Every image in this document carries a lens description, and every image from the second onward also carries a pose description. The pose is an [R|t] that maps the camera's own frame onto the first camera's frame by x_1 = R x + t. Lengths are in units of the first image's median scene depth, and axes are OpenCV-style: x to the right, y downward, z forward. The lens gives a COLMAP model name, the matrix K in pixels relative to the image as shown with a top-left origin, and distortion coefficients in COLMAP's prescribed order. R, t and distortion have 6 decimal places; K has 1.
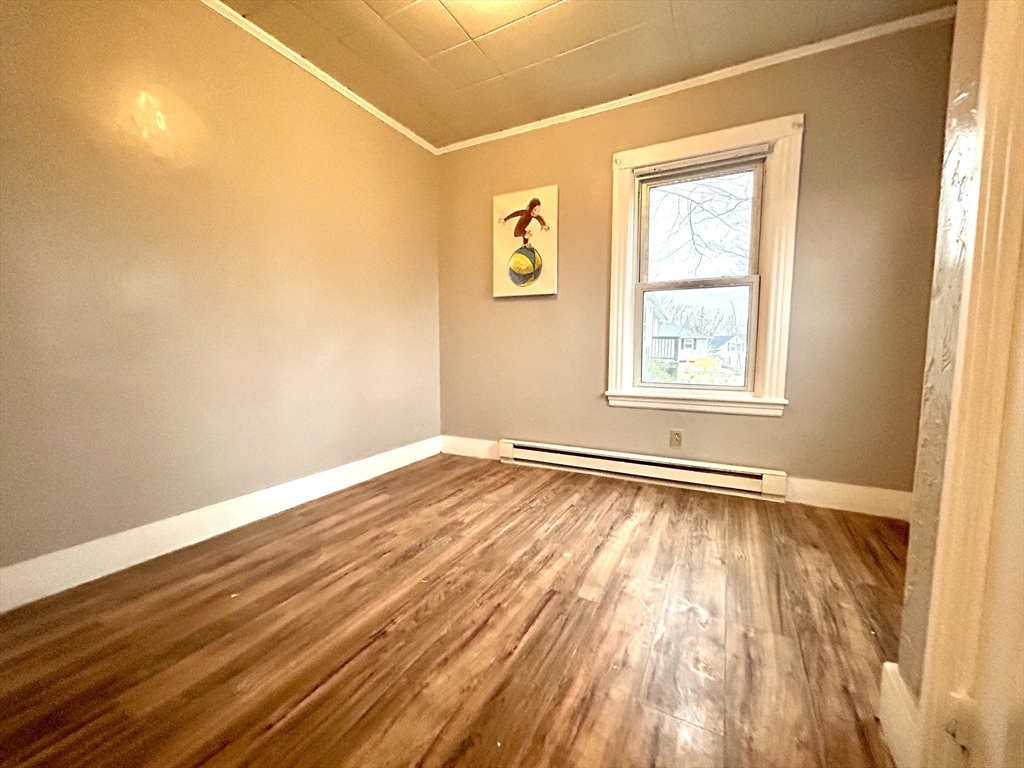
lens RADIAL K [[412.5, 0, 502.9], [0, 412.5, 382.9], [0, 0, 1]] dist [0.002147, 0.000836]
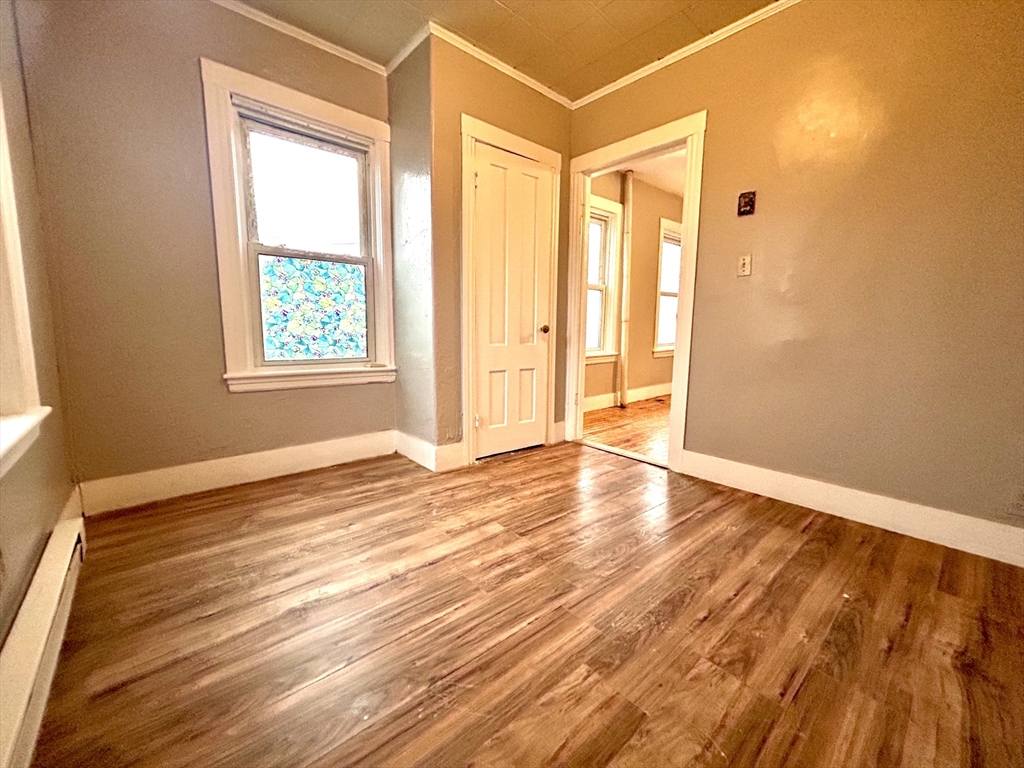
lens RADIAL K [[412.5, 0, 506.7], [0, 412.5, 379.0], [0, 0, 1]] dist [0.002147, 0.000836]
pose [[-0.937370, -0.057288, 0.343591, -0.190729], [0.016824, 0.977787, 0.208927, -0.151438], [-0.347928, 0.201622, -0.915584, 1.747902]]
